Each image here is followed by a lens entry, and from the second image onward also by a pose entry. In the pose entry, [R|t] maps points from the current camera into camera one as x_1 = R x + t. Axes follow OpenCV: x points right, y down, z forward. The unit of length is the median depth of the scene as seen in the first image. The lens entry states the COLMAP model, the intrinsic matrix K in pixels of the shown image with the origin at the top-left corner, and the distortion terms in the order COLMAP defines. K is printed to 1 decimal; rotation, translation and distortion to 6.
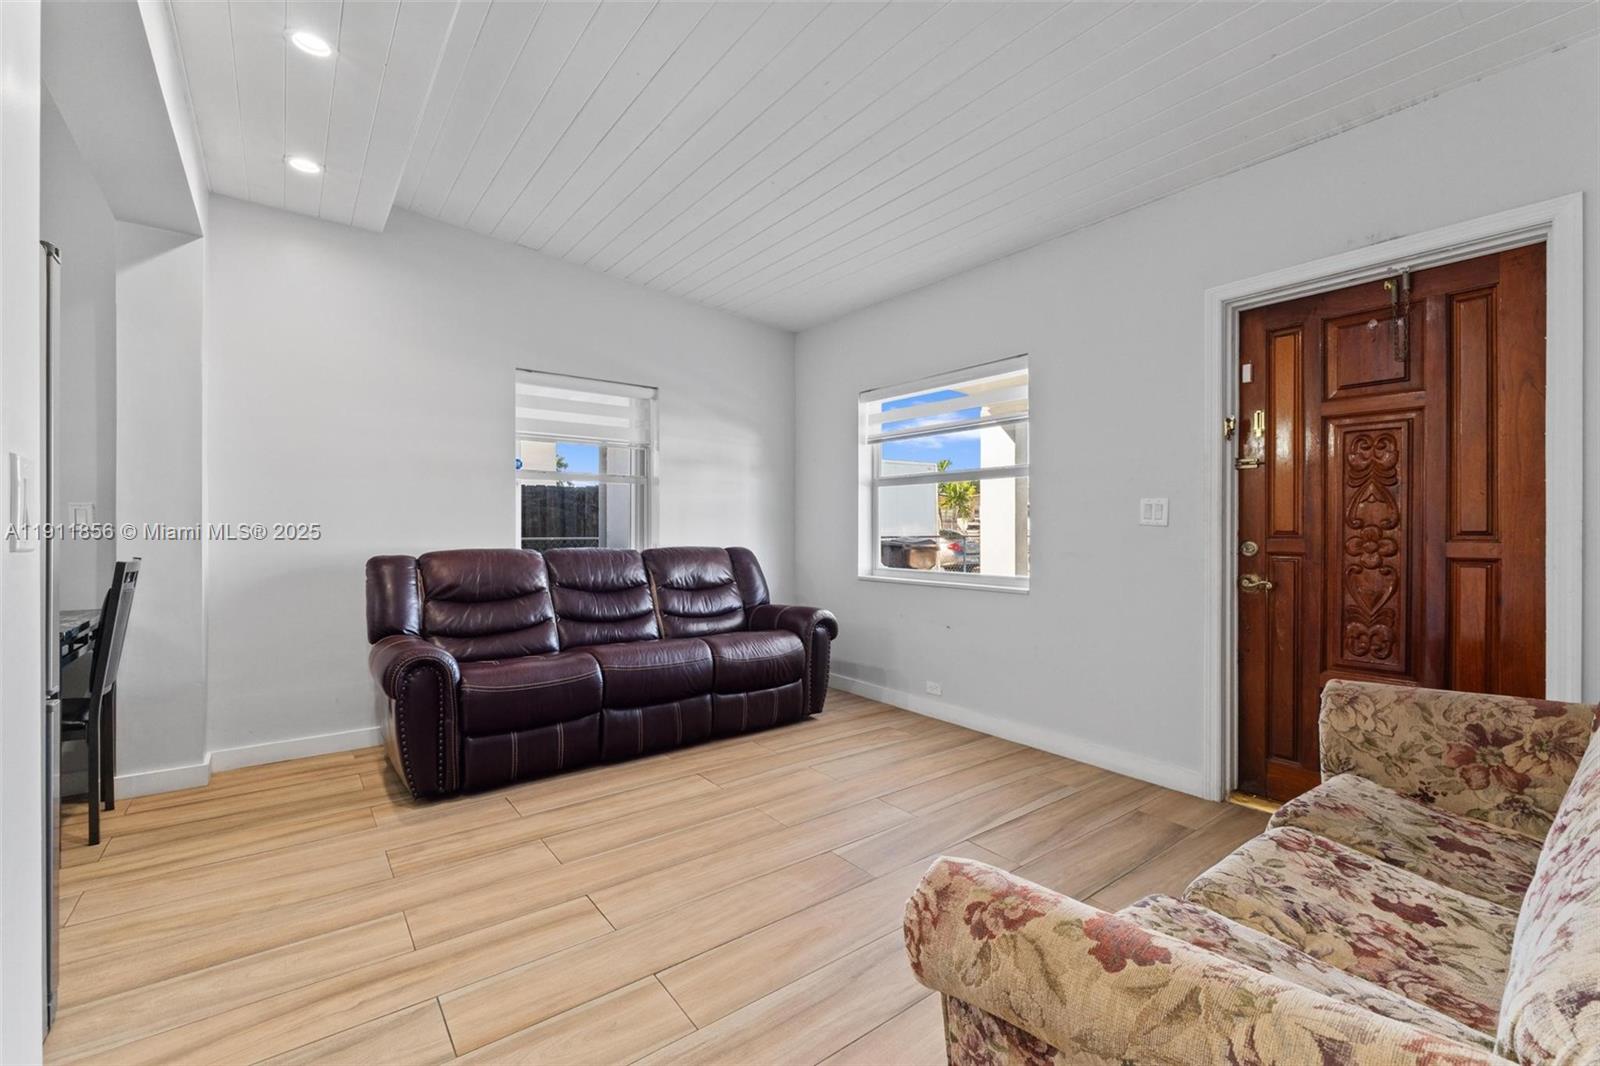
lens RADIAL K [[688.6, 0, 802.0], [0, 688.6, 527.6], [0, 0, 1]] dist [-0.005167, -0.000346]
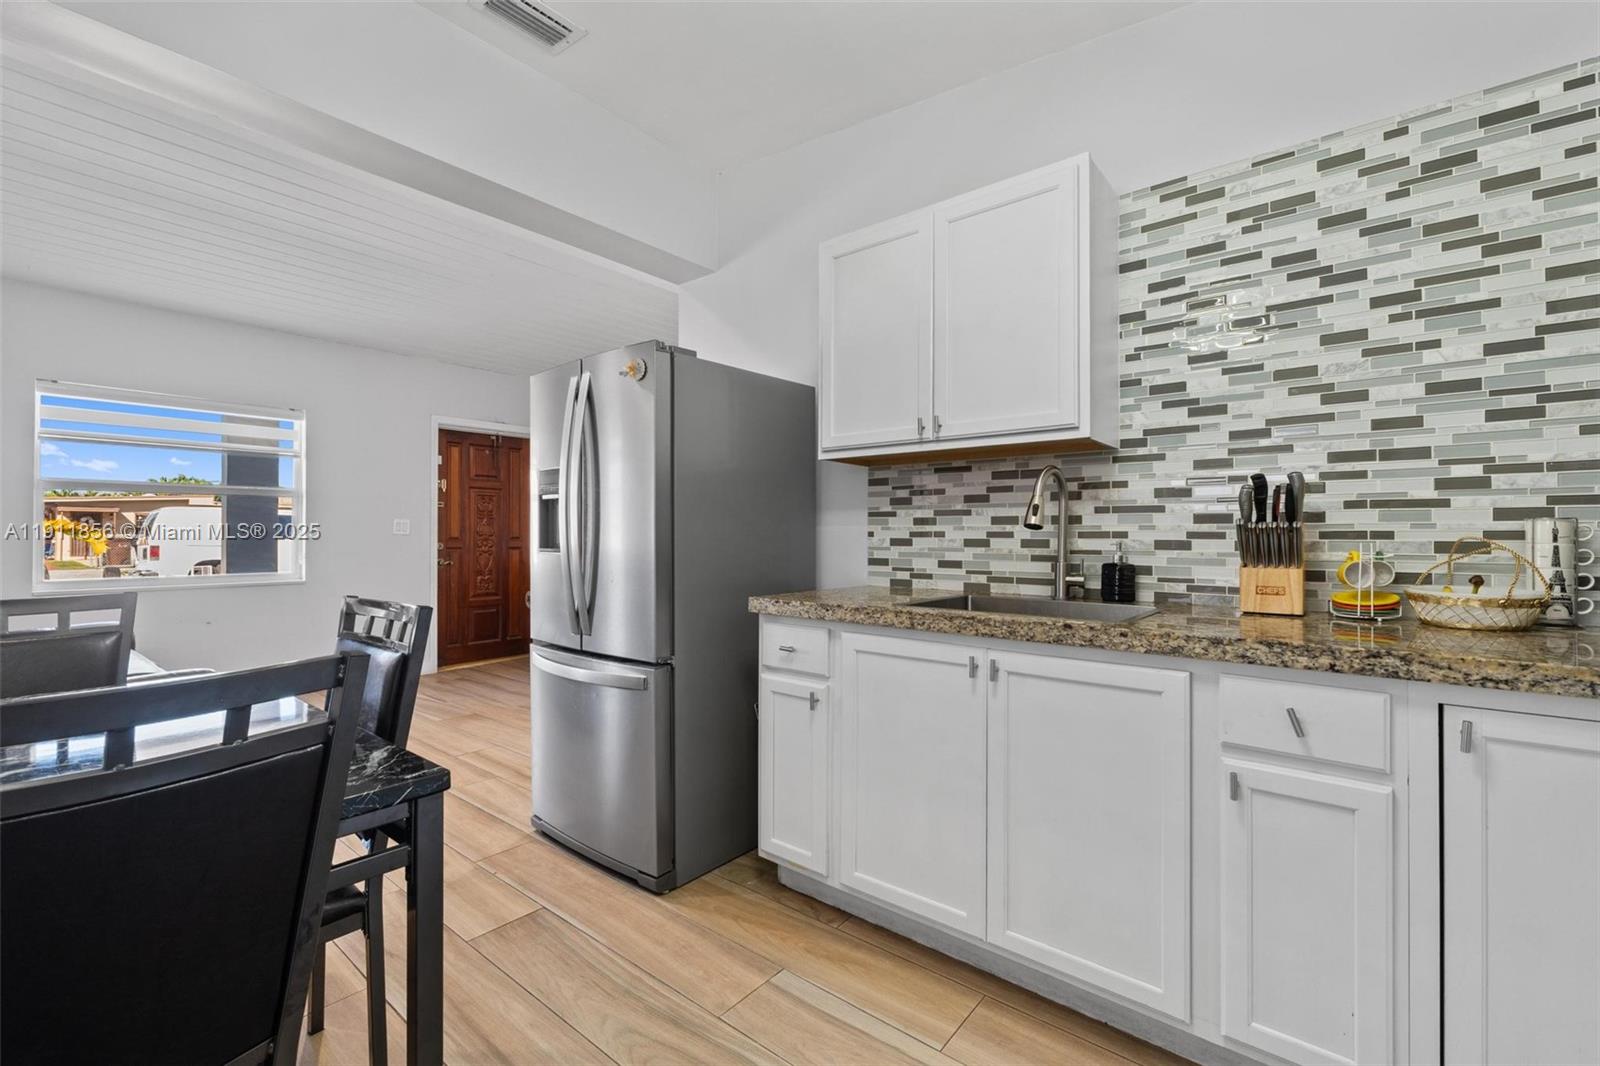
lens RADIAL K [[688.6, 0, 811.0], [0, 688.6, 527.9], [0, 0, 1]] dist [-0.005167, -0.000346]
pose [[-0.228366, 0.008299, 0.973540, -1.759628], [-0.002567, 0.999955, -0.009126, -0.008147], [-0.973572, -0.004583, -0.228335, 0.441037]]
